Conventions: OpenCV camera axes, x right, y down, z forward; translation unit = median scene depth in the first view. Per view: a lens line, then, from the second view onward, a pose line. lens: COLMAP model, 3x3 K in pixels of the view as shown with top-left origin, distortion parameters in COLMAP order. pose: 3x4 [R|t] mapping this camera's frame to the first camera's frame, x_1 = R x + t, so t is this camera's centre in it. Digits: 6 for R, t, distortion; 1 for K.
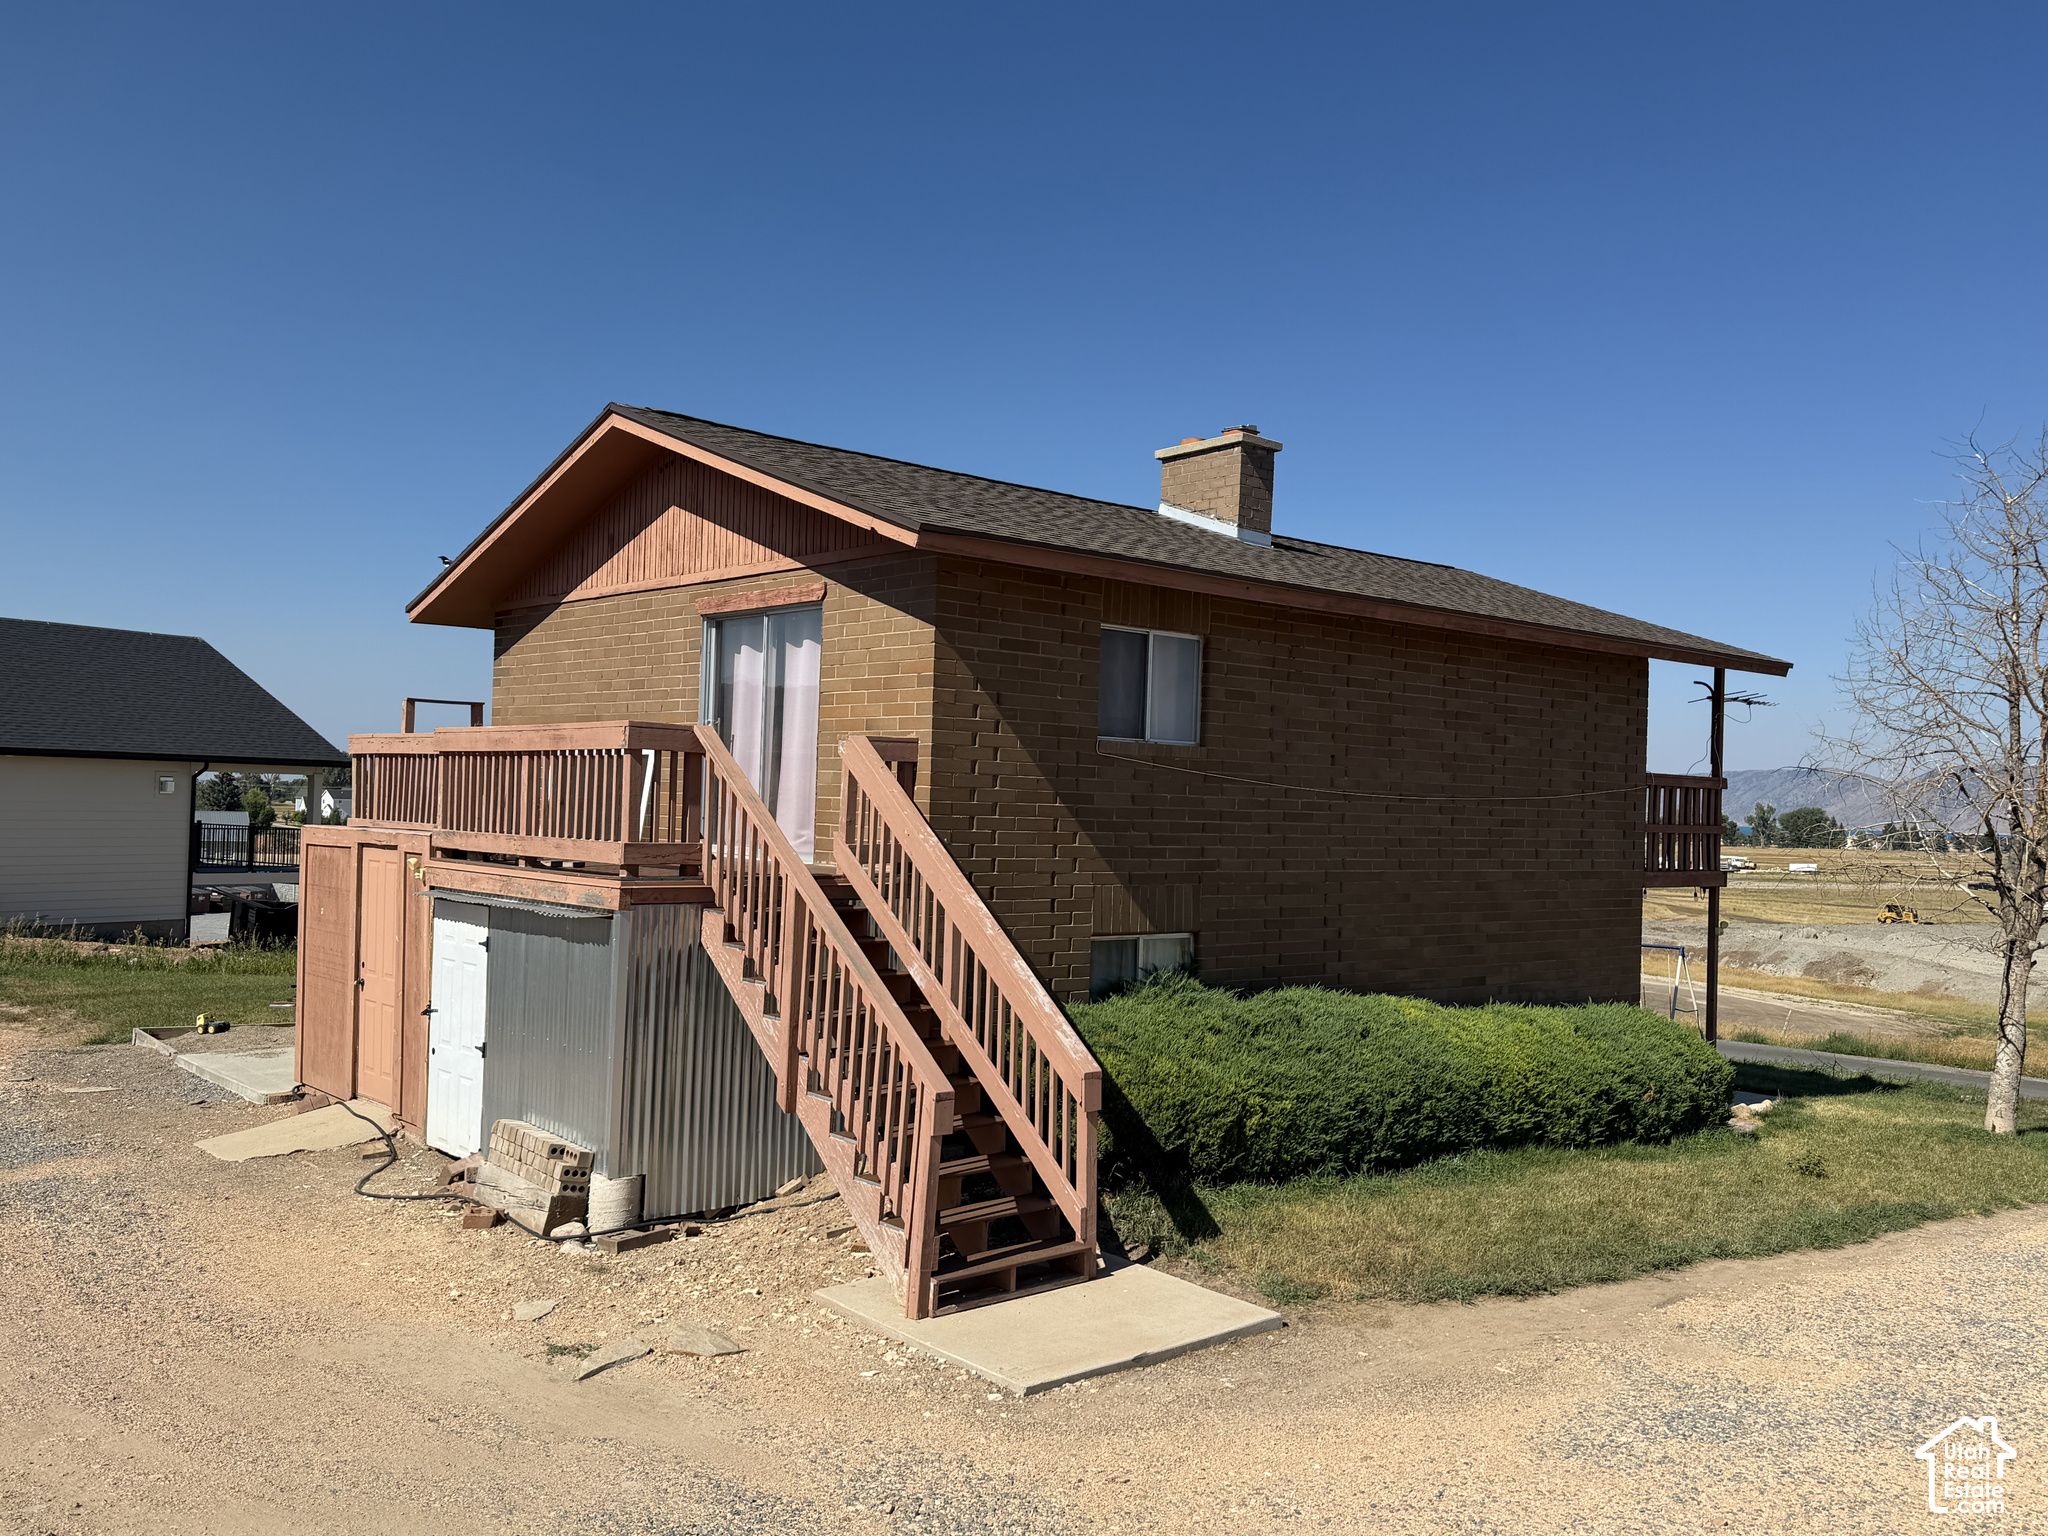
lens RADIAL K [[1660.6, 0, 1017.7], [0, 1660.6, 776.3], [0, 0, 1]] dist [0.127895, -0.016306]
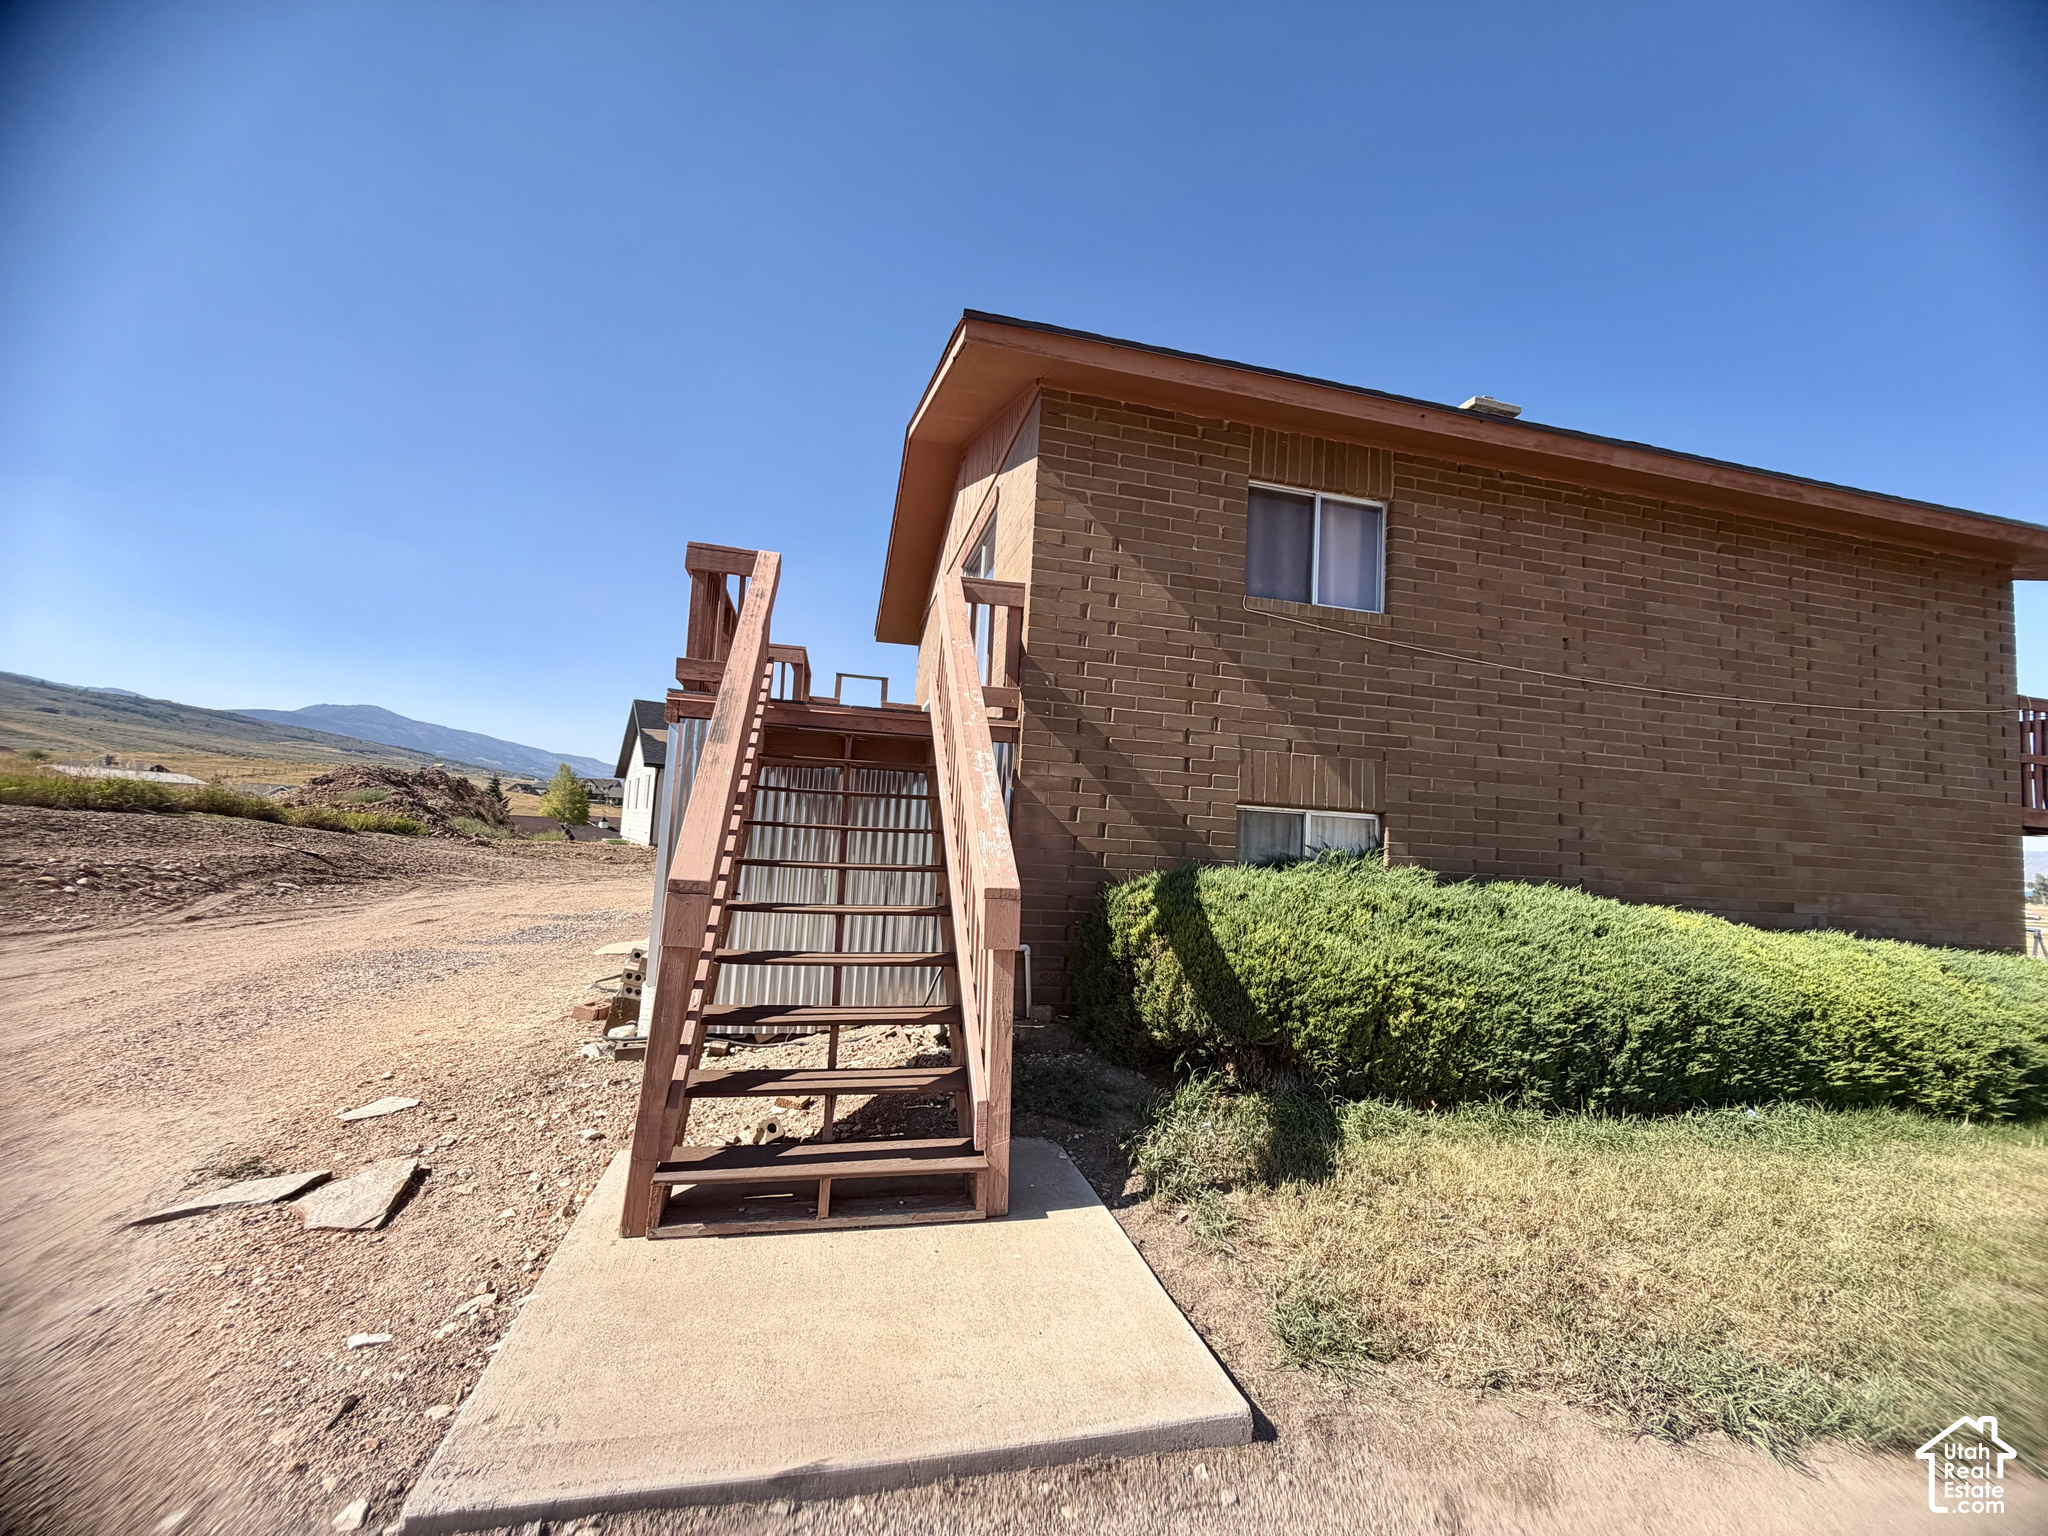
lens RADIAL K [[816.9, 0, 1011.8], [0, 816.9, 766.1], [0, 0, 1]] dist [0.002491, -0.000140]
pose [[0.886750, -0.017325, -0.461925, 0.135217], [-0.022682, 0.996463, -0.080918, 0.108818], [0.461693, 0.082231, 0.883220, 0.503155]]
